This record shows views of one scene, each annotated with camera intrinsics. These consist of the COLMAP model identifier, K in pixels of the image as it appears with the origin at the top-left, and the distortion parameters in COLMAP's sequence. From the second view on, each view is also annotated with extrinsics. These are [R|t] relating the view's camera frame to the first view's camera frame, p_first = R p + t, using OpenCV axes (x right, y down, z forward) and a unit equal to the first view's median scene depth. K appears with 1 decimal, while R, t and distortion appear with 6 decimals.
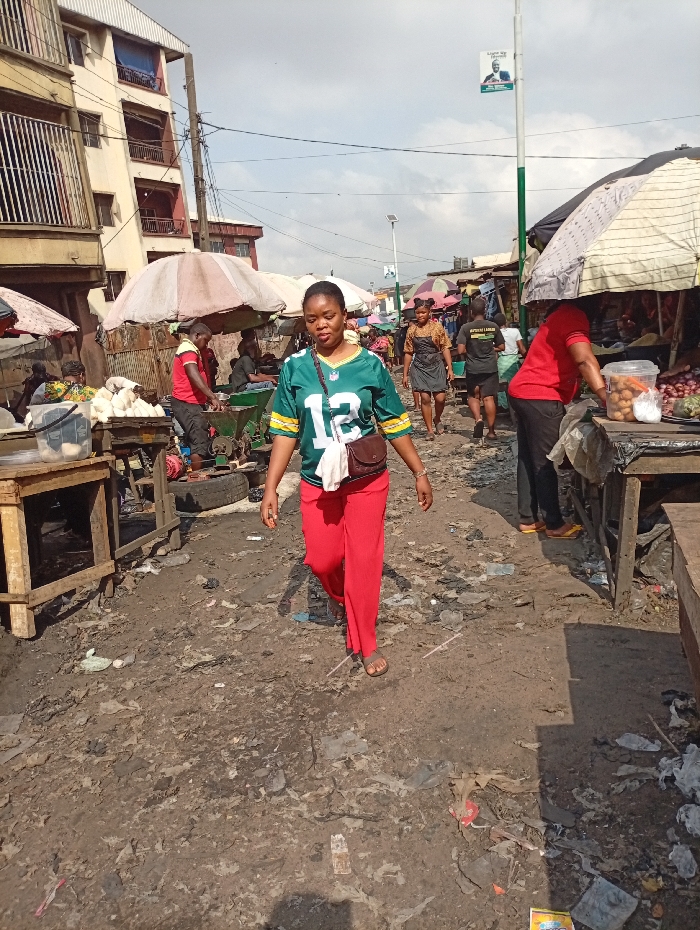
lens RADIAL K [[744.7, 0, 350.0], [0, 744.7, 465.0], [0, 0, 1]] dist [0.076936, -0.059380]
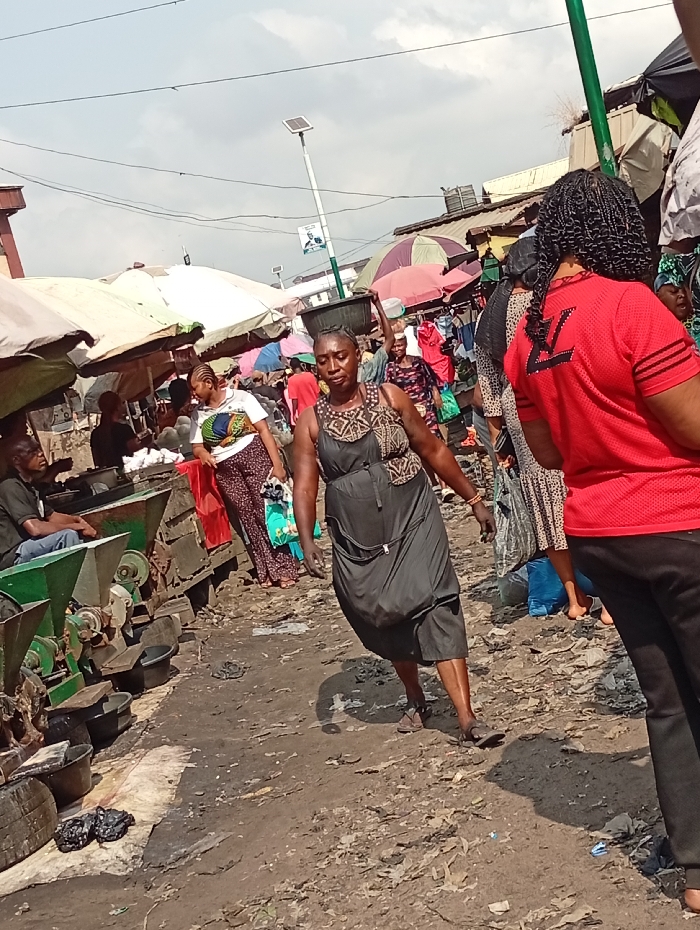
lens RADIAL K [[1331.5, 0, 350.0], [0, 1331.5, 465.0], [0, 0, 1]] dist [-0.002479, -0.020324]
pose [[0.984275, -0.161184, 0.072272, -0.004824], [0.167698, 0.981194, -0.095581, -0.052615], [-0.055507, 0.106198, 0.992795, 0.263310]]
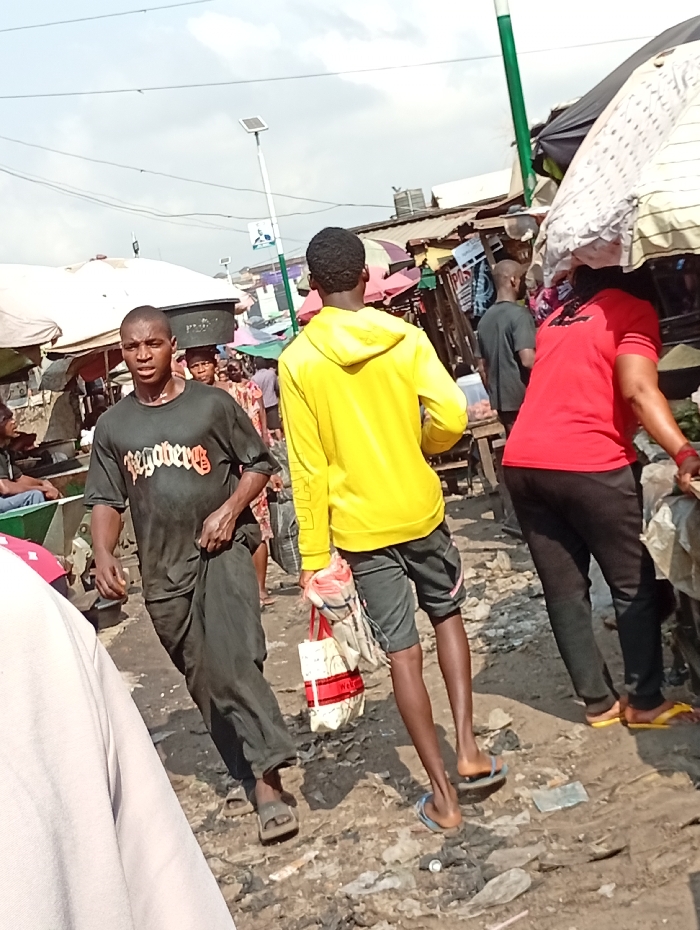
lens RADIAL K [[2205.5, 0, 436.1], [0, 2205.5, 464.2], [0, 0, 1]] dist [0.023797, -0.064244]
pose [[0.984303, -0.108216, 0.139415, -0.056699], [0.124509, 0.985649, -0.113988, 0.064470], [-0.125079, 0.129557, 0.983652, -0.420532]]
